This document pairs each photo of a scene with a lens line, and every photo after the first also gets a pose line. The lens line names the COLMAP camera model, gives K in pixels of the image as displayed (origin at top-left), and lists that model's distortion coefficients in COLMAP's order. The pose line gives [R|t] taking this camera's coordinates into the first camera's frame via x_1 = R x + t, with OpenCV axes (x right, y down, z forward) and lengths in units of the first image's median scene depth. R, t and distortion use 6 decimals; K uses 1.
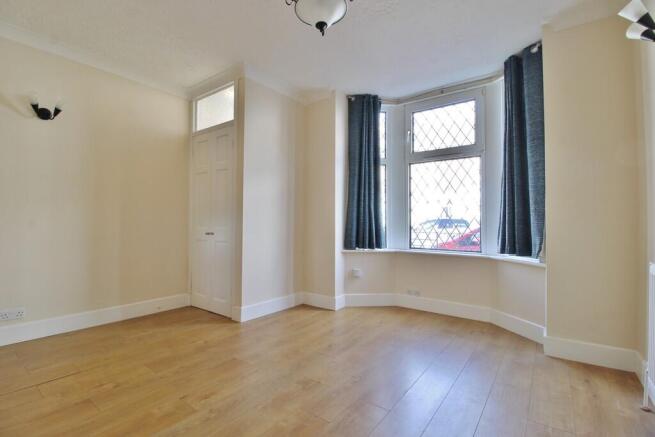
lens RADIAL K [[307.9, 0, 326.3], [0, 307.9, 219.9], [0, 0, 1]] dist [-0.005390, -0.000565]
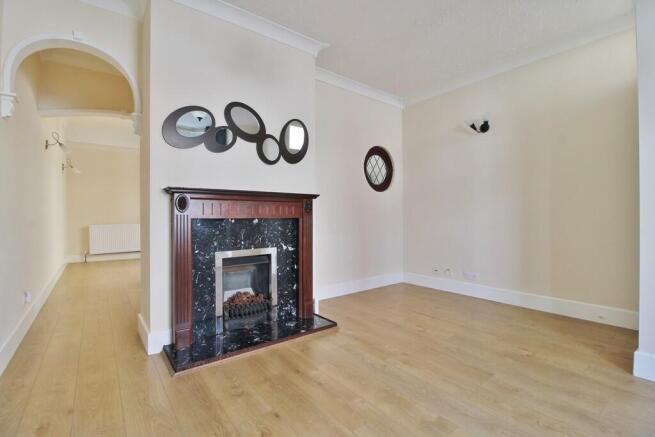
lens RADIAL K [[307.9, 0, 325.4], [0, 307.9, 218.0], [0, 0, 1]] dist [-0.005390, -0.000565]
pose [[-0.292626, -0.000565, -0.956227, 0.669183], [0.018282, 0.999814, -0.006186, 0.038239], [0.956052, -0.019292, -0.292561, 0.910807]]
